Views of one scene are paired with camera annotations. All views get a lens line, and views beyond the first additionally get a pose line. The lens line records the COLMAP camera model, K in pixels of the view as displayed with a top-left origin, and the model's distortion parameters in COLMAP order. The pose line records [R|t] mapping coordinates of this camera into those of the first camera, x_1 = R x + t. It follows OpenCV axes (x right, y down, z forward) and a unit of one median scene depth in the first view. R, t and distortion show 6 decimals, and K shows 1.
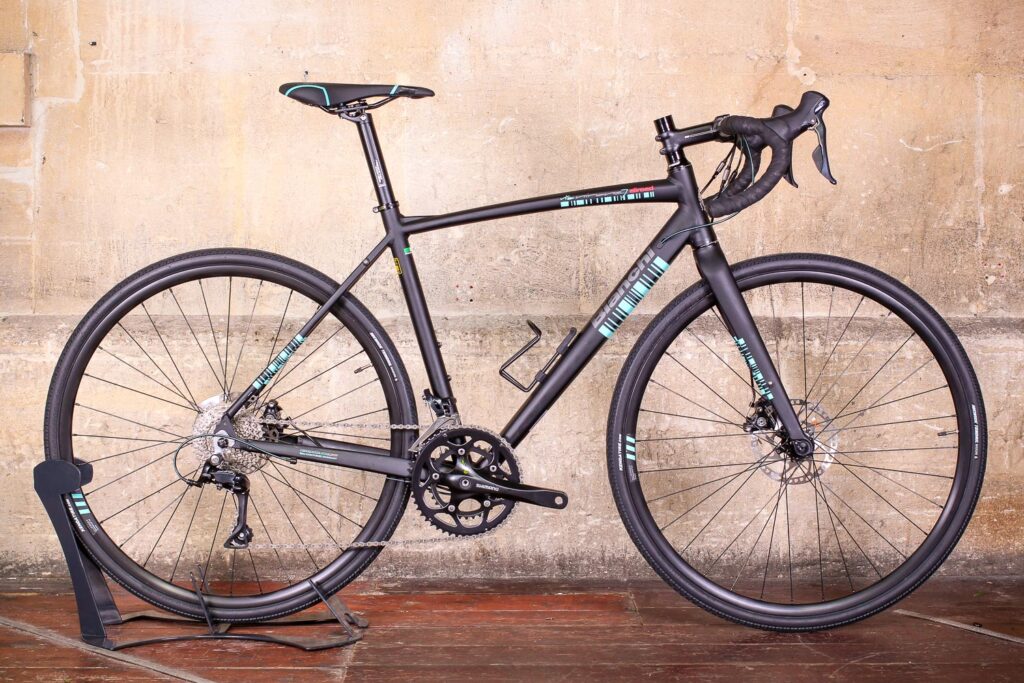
lens RADIAL K [[1680.0, 0, 514.6], [0, 1680.0, 364.1], [0, 0, 1]] dist [-0.115850, -0.031230]
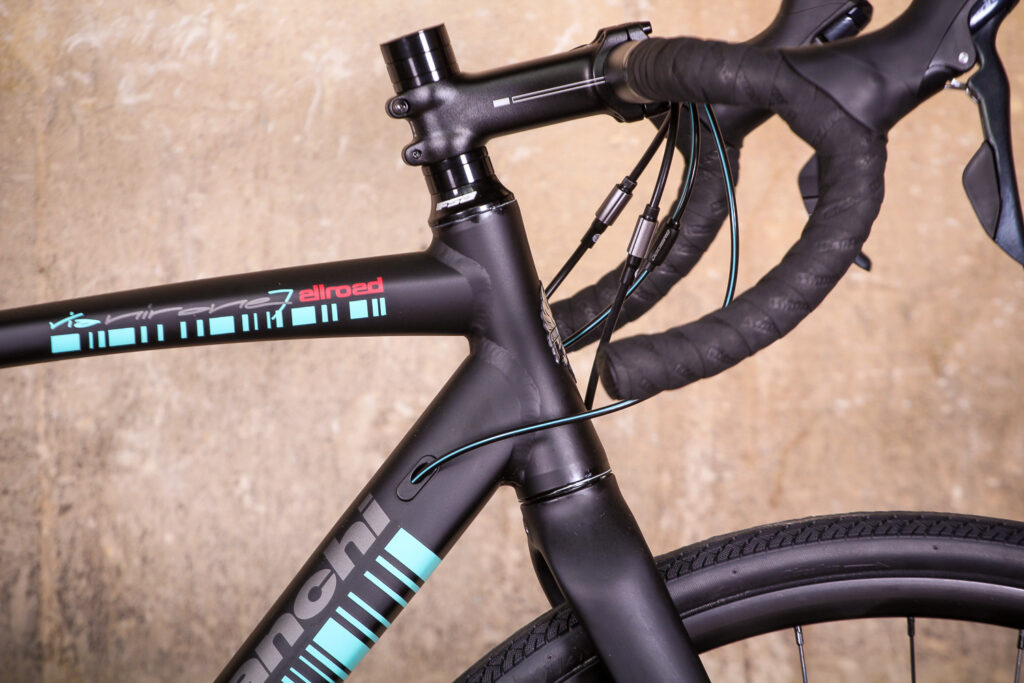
lens RADIAL K [[7289.5, 0, 512.0], [0, 7289.5, 341.5], [0, 0, 1]] dist [1.157768, 16.049872]
pose [[0.987260, -0.002844, 0.159091, -0.089595], [0.014440, 0.997316, -0.071778, -0.007781], [-0.158460, 0.073160, 0.984651, -0.202012]]
